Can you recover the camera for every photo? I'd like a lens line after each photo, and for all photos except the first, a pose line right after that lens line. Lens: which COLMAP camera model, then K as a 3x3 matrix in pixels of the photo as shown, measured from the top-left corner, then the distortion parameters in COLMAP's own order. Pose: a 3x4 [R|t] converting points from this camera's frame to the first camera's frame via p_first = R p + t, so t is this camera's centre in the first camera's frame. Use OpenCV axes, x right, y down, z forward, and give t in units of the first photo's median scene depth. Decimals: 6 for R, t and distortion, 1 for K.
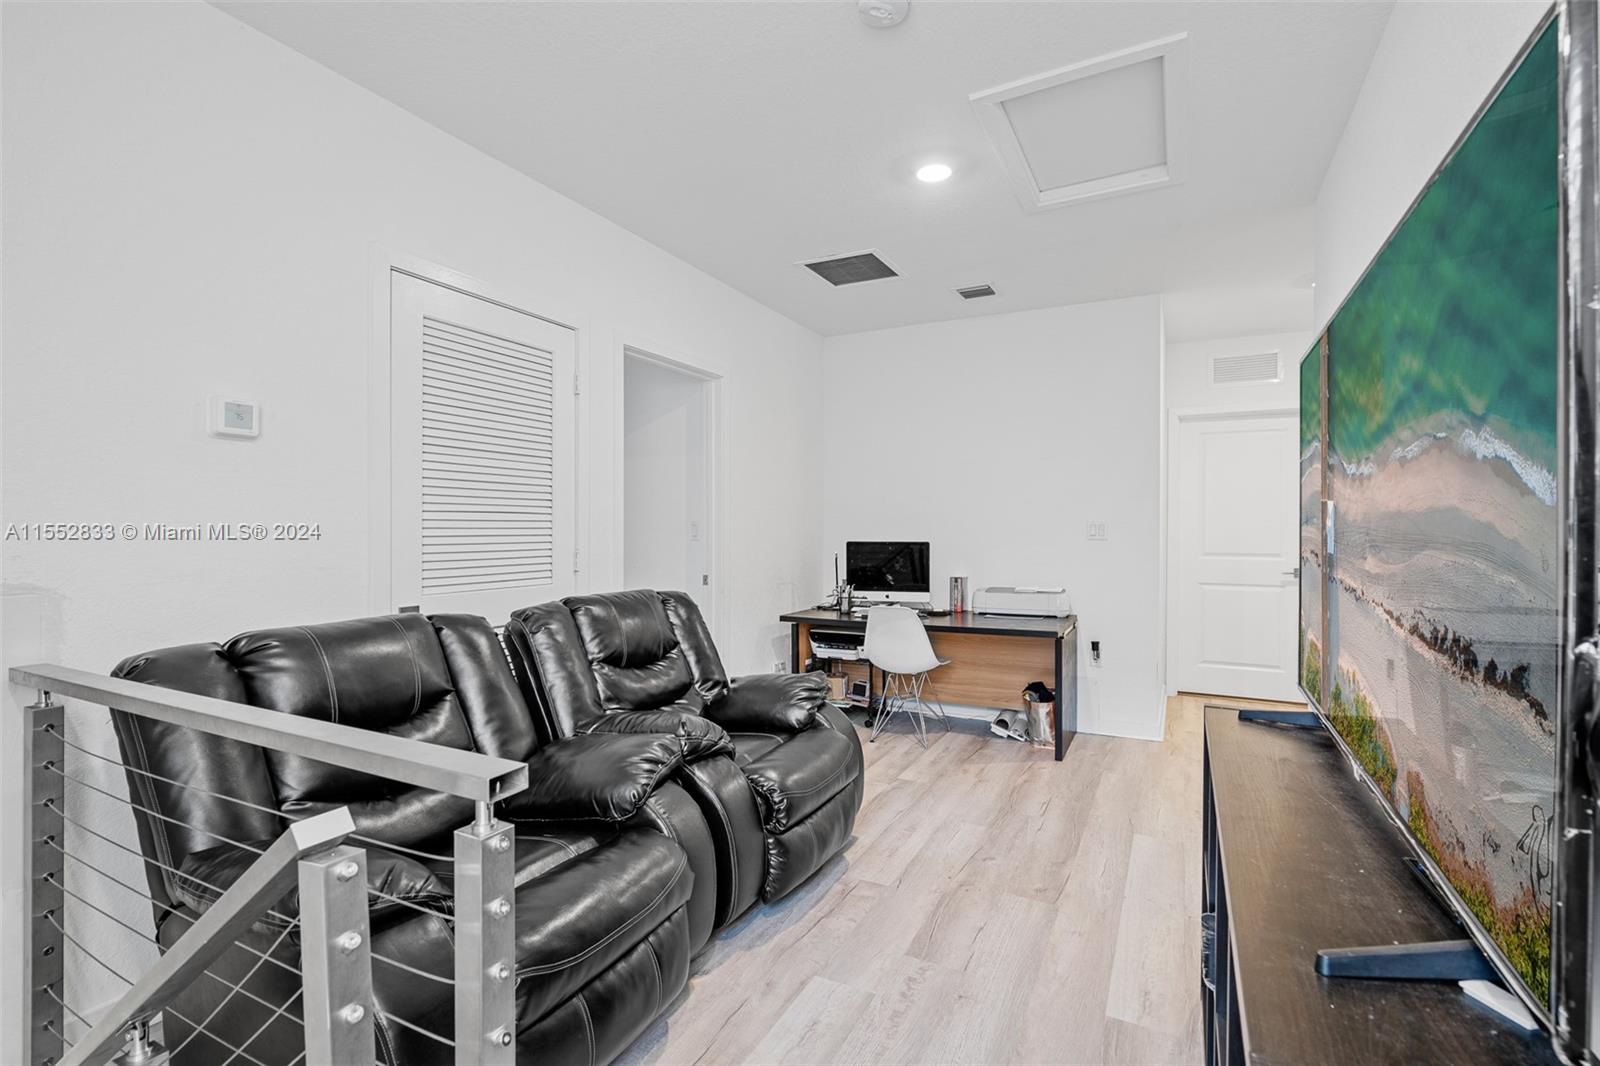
lens RADIAL K [[738.1, 0, 800.0], [0, 738.1, 533.0], [0, 0, 1]] dist [0.000019, 0.000093]
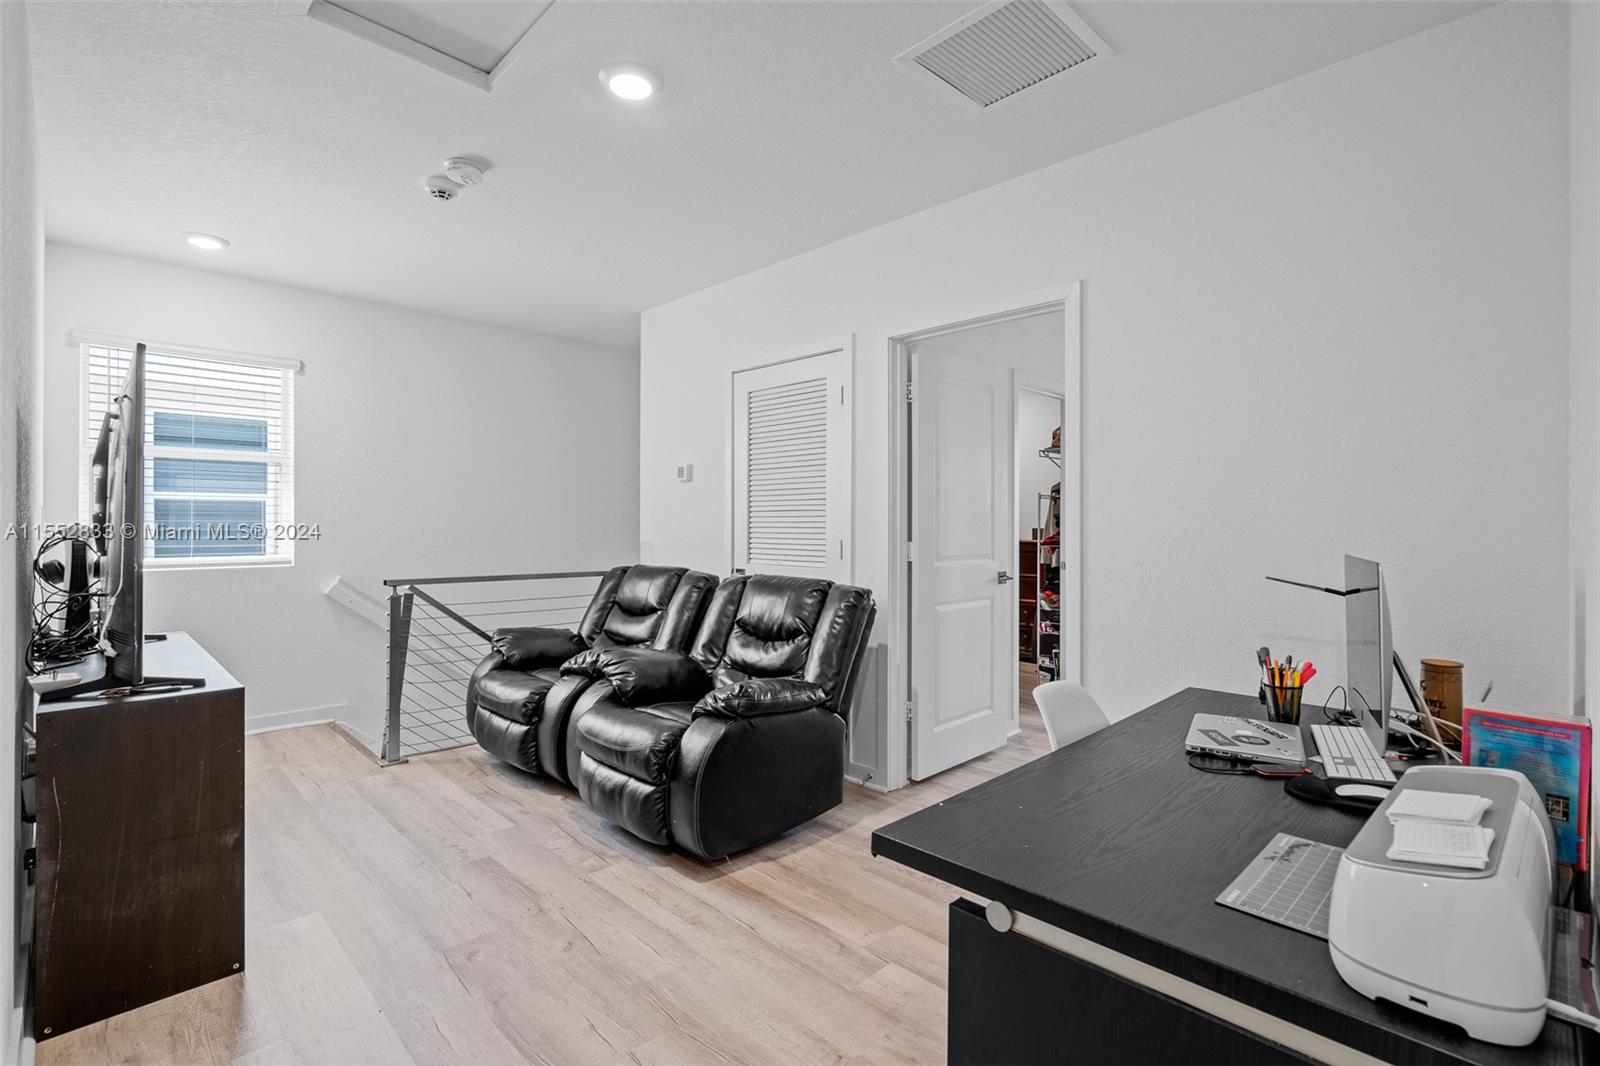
lens RADIAL K [[738.1, 0, 800.0], [0, 738.1, 533.0], [0, 0, 1]] dist [0.000019, 0.000093]
pose [[-0.313045, 0.006297, -0.949717, 1.040633], [-0.005786, 0.999947, 0.008537, -0.000613], [0.949721, 0.008168, -0.312992, 1.676657]]
